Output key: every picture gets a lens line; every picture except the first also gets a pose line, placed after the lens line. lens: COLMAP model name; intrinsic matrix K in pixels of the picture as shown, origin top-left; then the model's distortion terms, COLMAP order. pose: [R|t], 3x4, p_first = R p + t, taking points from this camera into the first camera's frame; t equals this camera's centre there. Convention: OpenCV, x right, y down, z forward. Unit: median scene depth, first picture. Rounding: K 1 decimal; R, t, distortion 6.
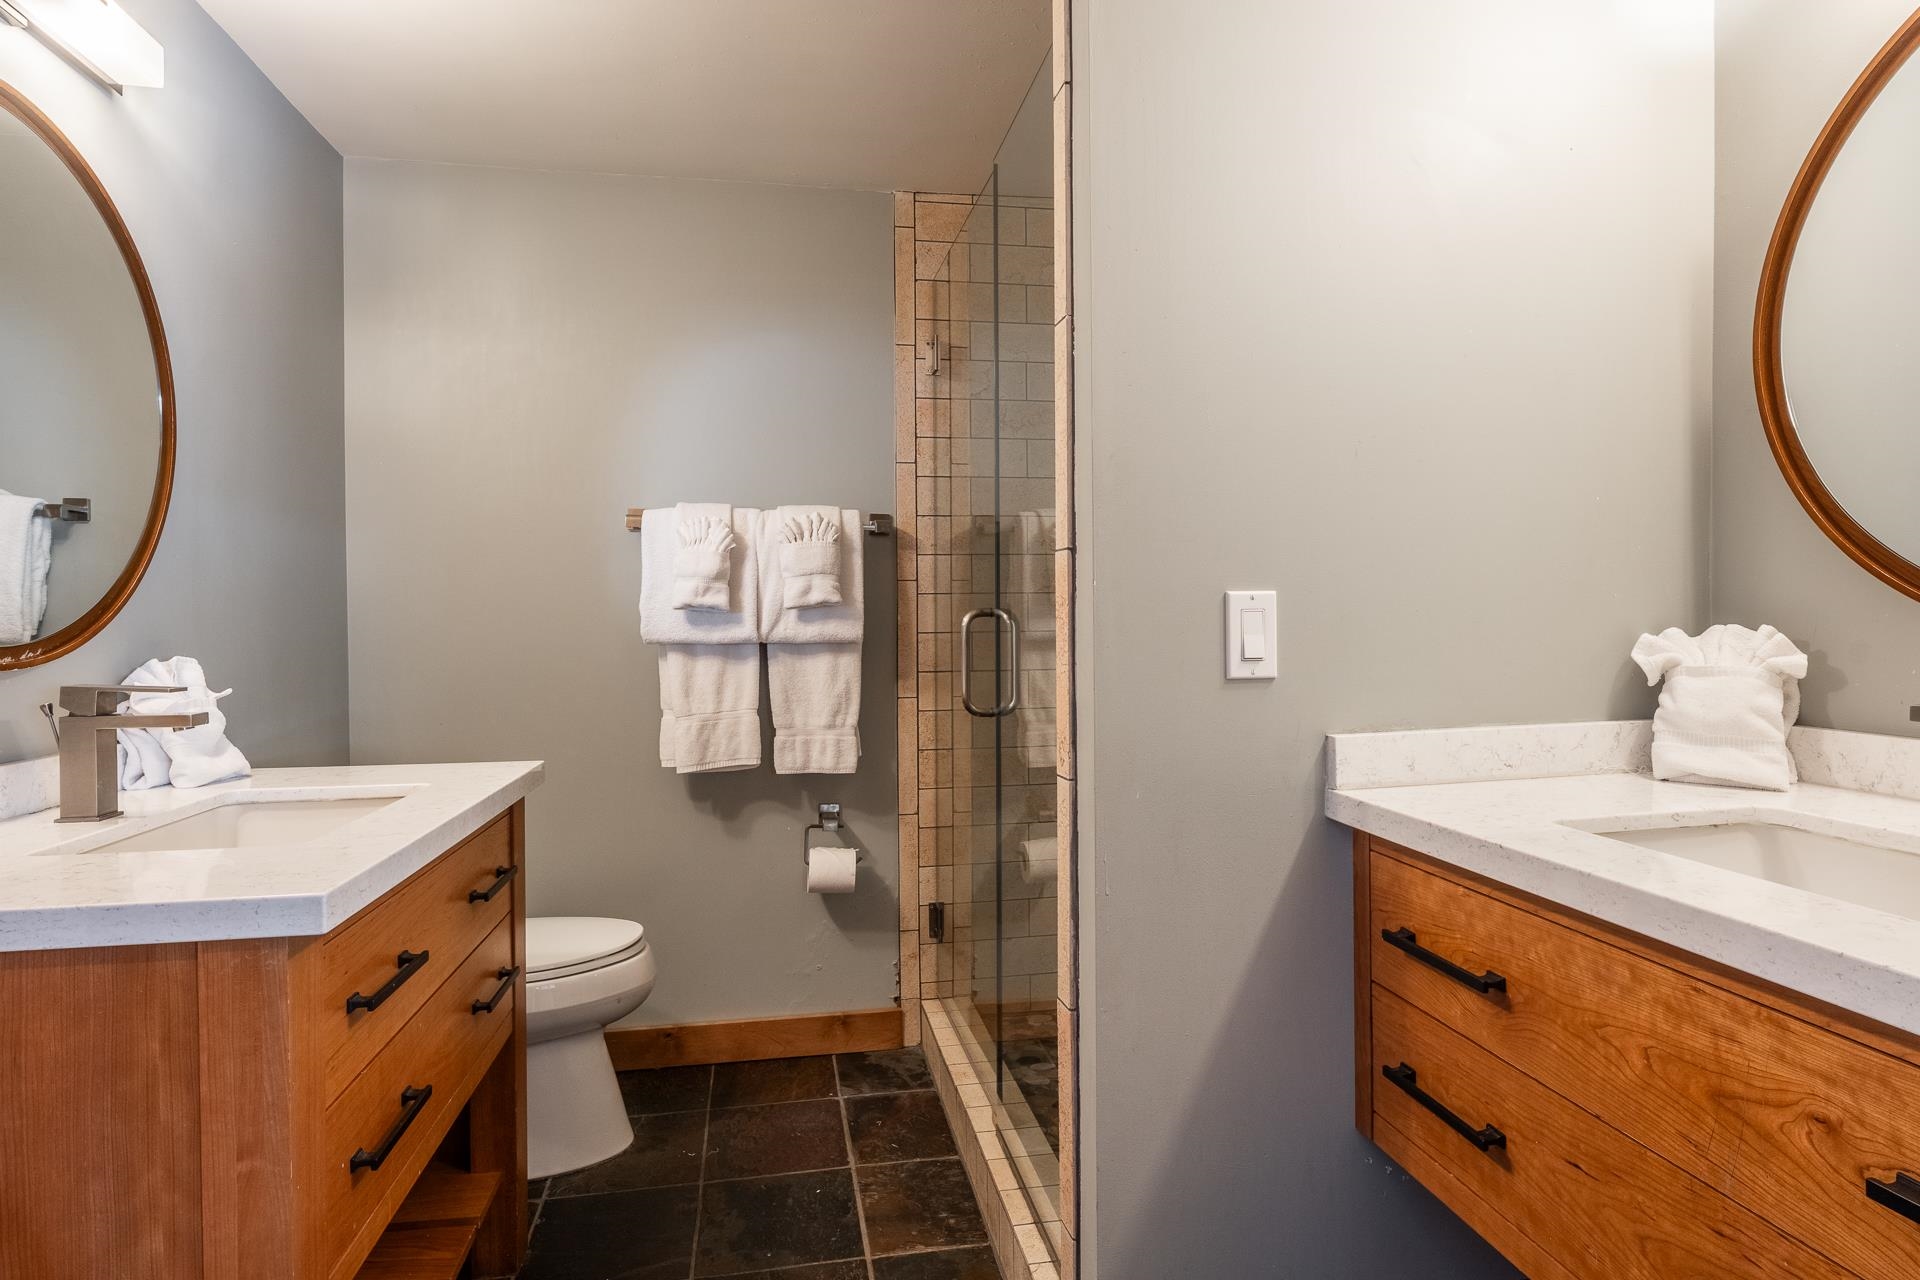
lens RADIAL K [[1028.1, 0, 948.7], [0, 1028.1, 634.2], [0, 0, 1]] dist [-0.003306, -0.001253]
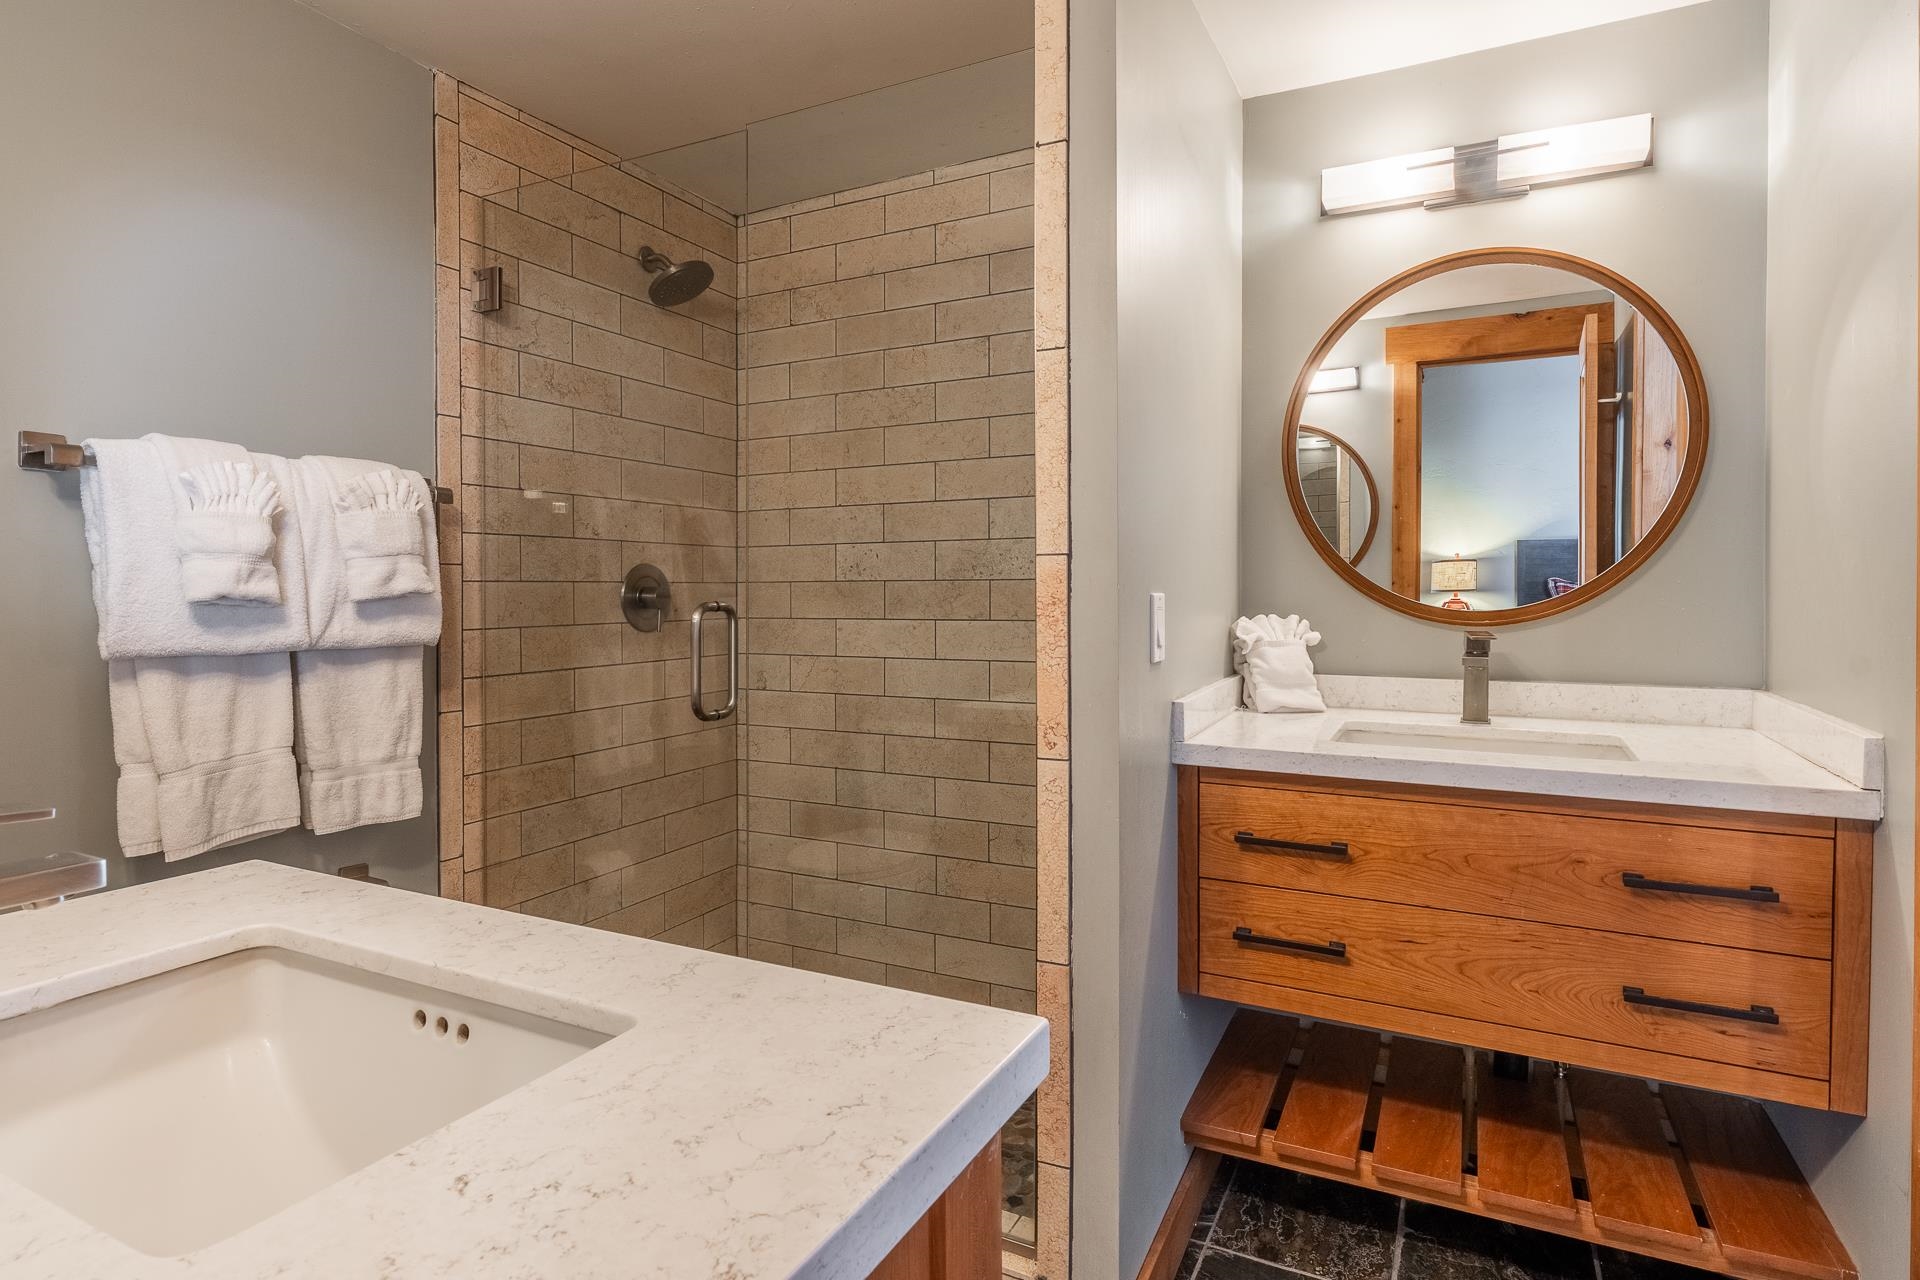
lens RADIAL K [[1028.1, 0, 931.9], [0, 1028.1, 607.3], [0, 0, 1]] dist [-0.003306, -0.001253]
pose [[0.604371, -0.007568, 0.796667, -0.475484], [0.012941, 0.999916, -0.000319, -0.014950], [-0.796598, 0.010502, 0.604418, 0.238615]]
